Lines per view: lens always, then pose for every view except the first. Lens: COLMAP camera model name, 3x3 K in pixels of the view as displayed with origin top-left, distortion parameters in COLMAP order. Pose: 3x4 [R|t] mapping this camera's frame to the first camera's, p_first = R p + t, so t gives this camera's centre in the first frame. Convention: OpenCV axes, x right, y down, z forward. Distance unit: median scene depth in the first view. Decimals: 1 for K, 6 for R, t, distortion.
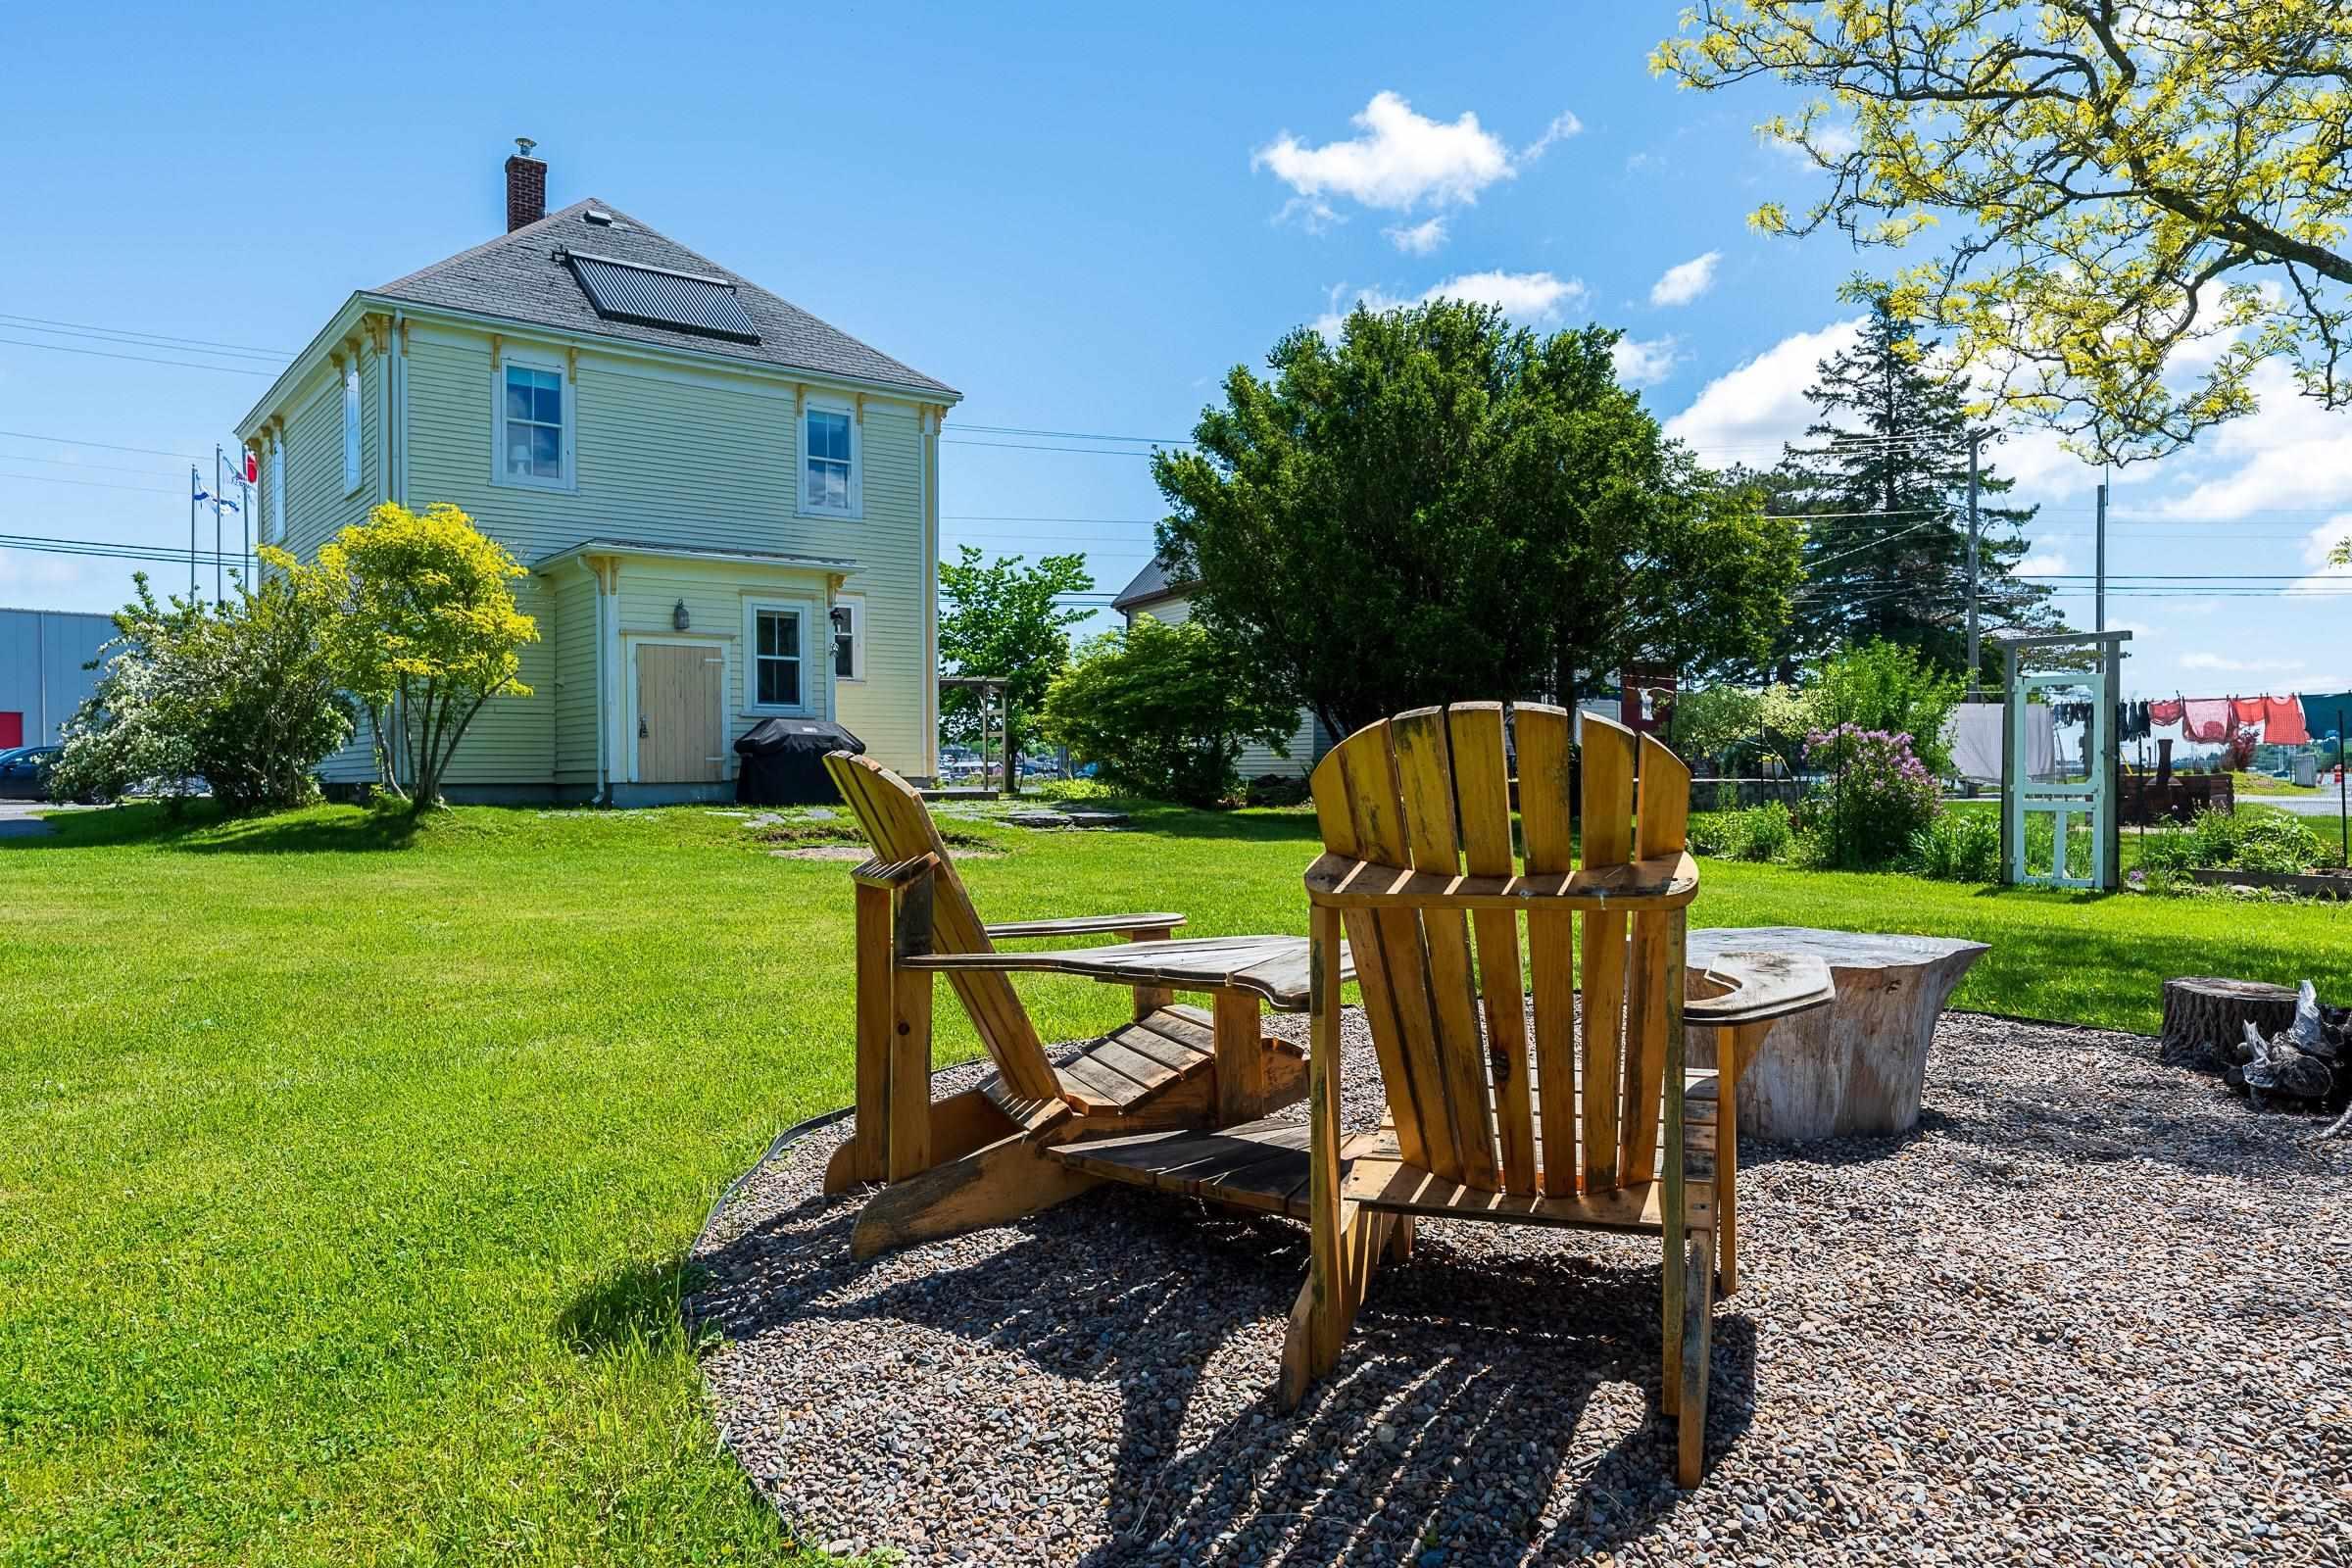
lens RADIAL K [[1566.8, 0, 1176.0], [0, 1566.8, 784.0], [0, 0, 1]] dist [-0.001181, 0.000836]
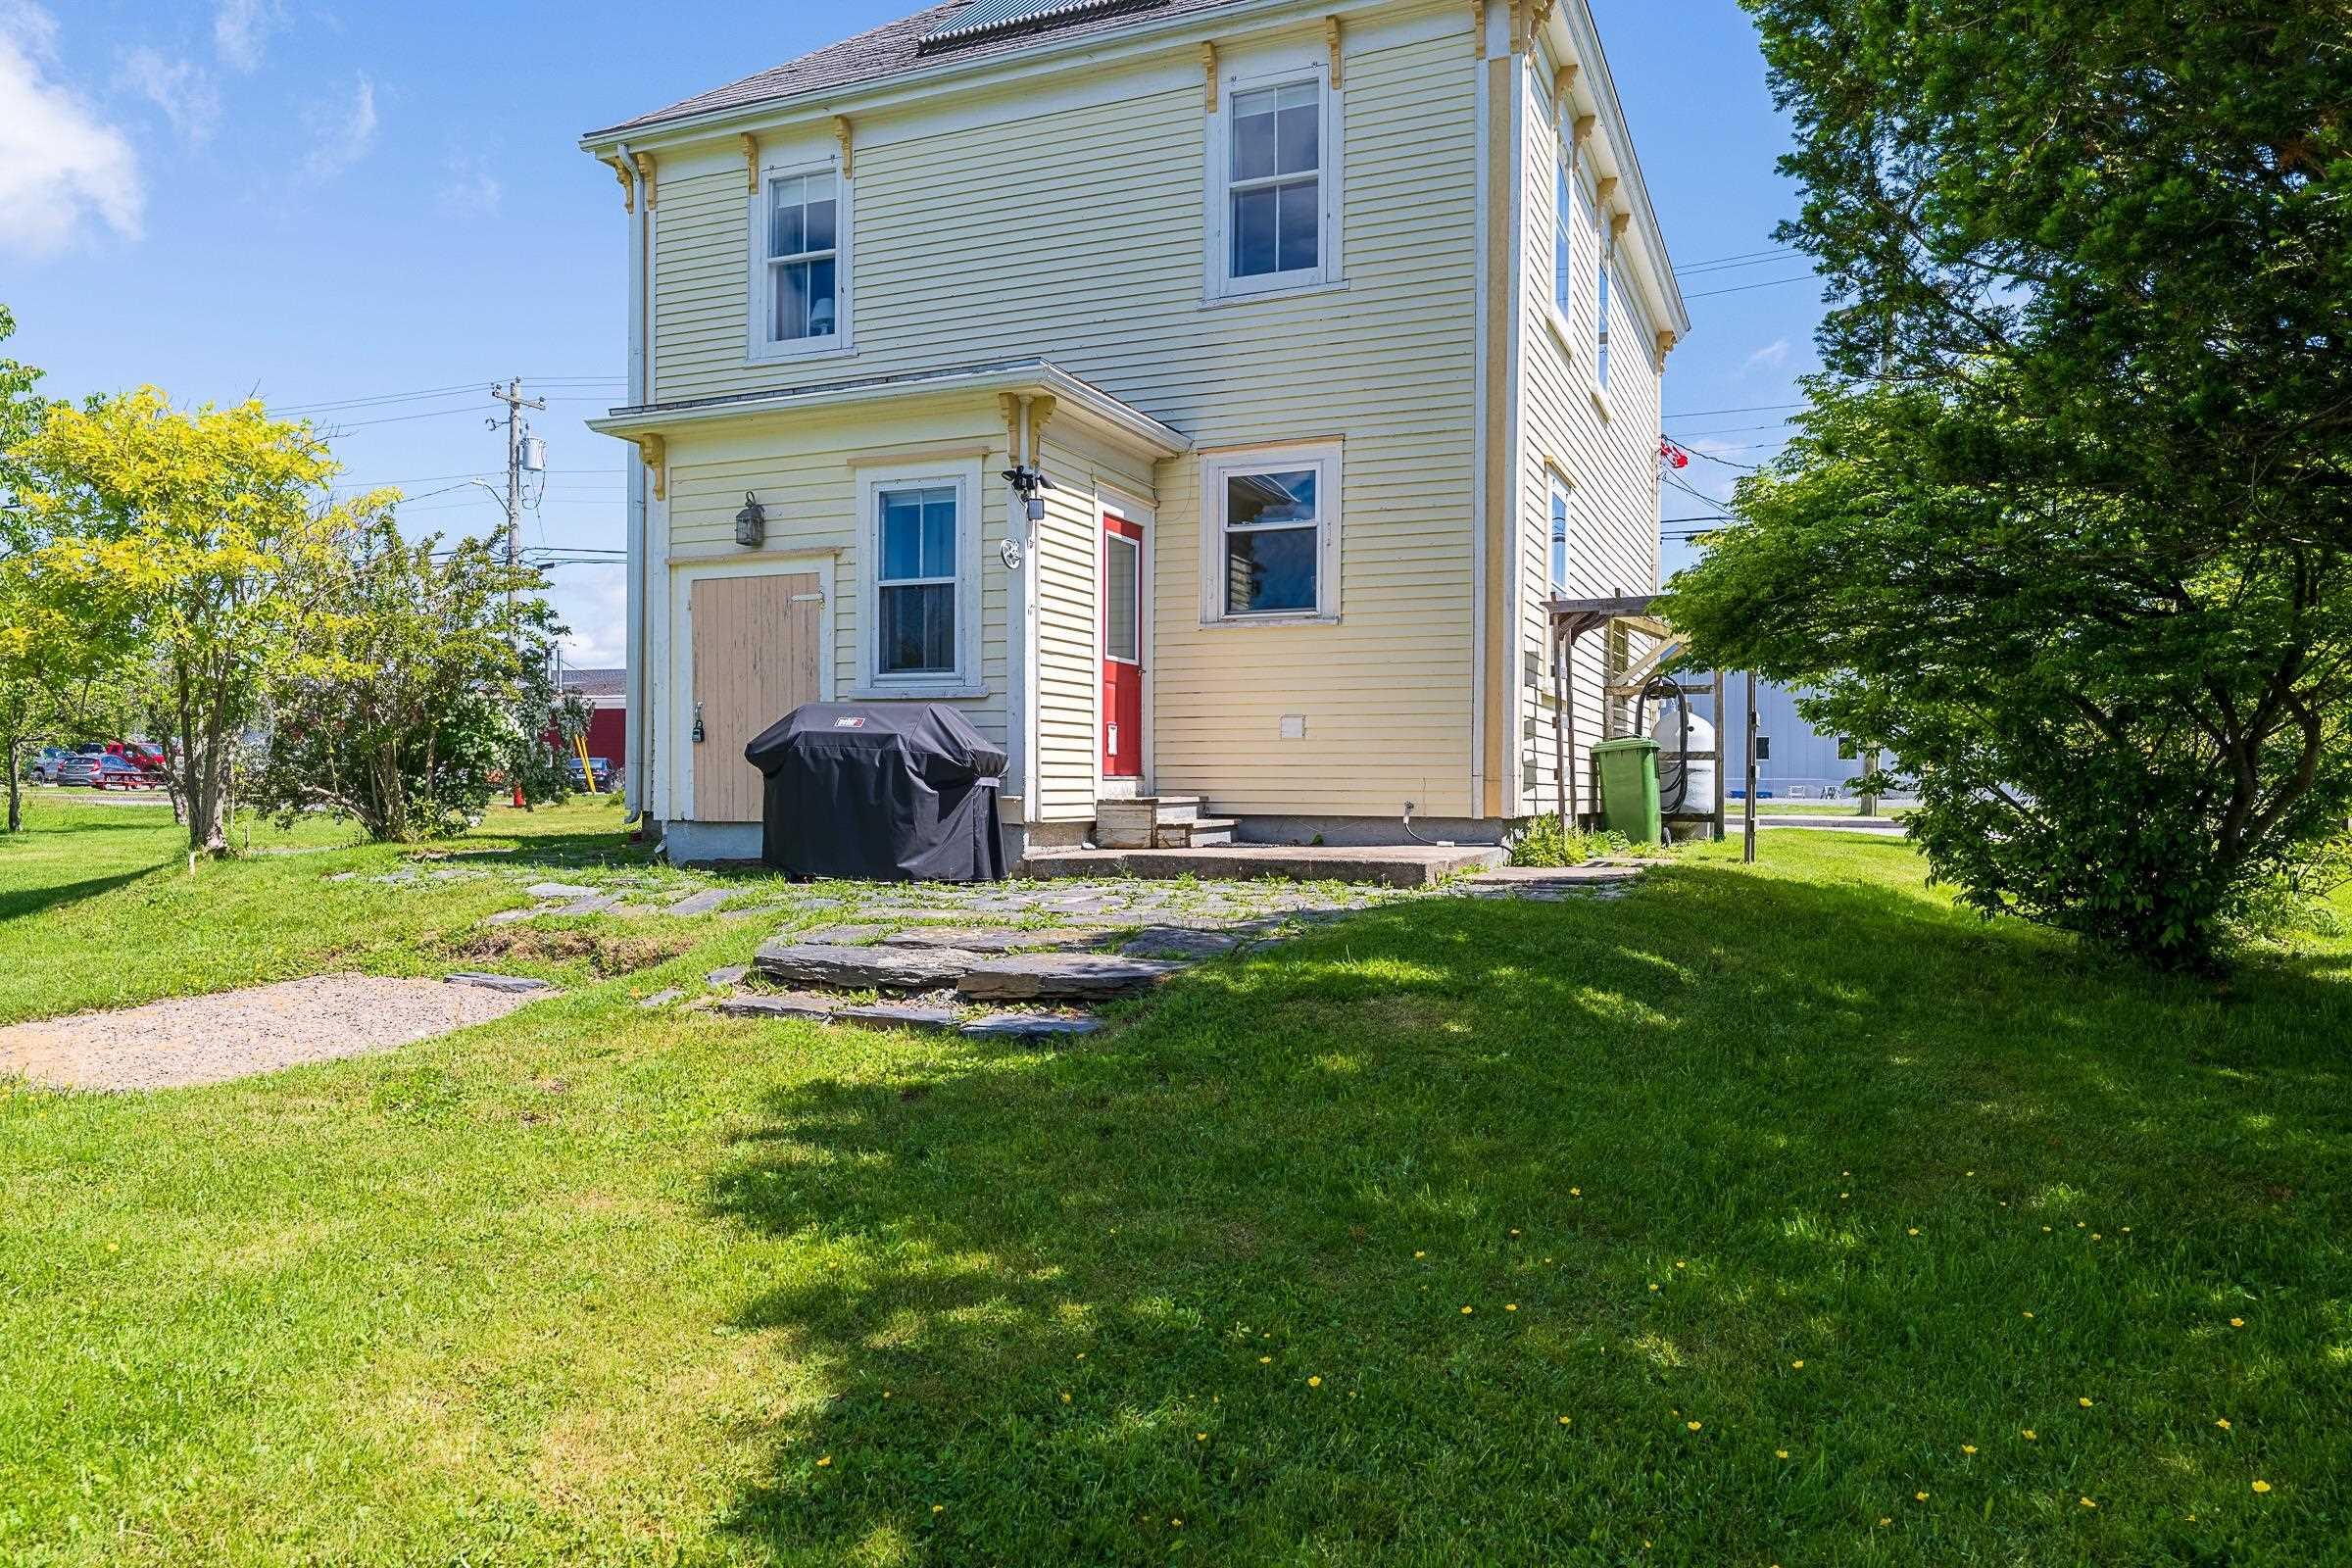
lens RADIAL K [[1566.8, 0, 1176.0], [0, 1566.8, 784.0], [0, 0, 1]] dist [-0.001181, 0.000836]
pose [[0.468104, 0.011598, -0.883597, 0.235280], [-0.010030, 0.999919, 0.007811, -0.019566], [0.883617, 0.005206, 0.468182, 0.836679]]
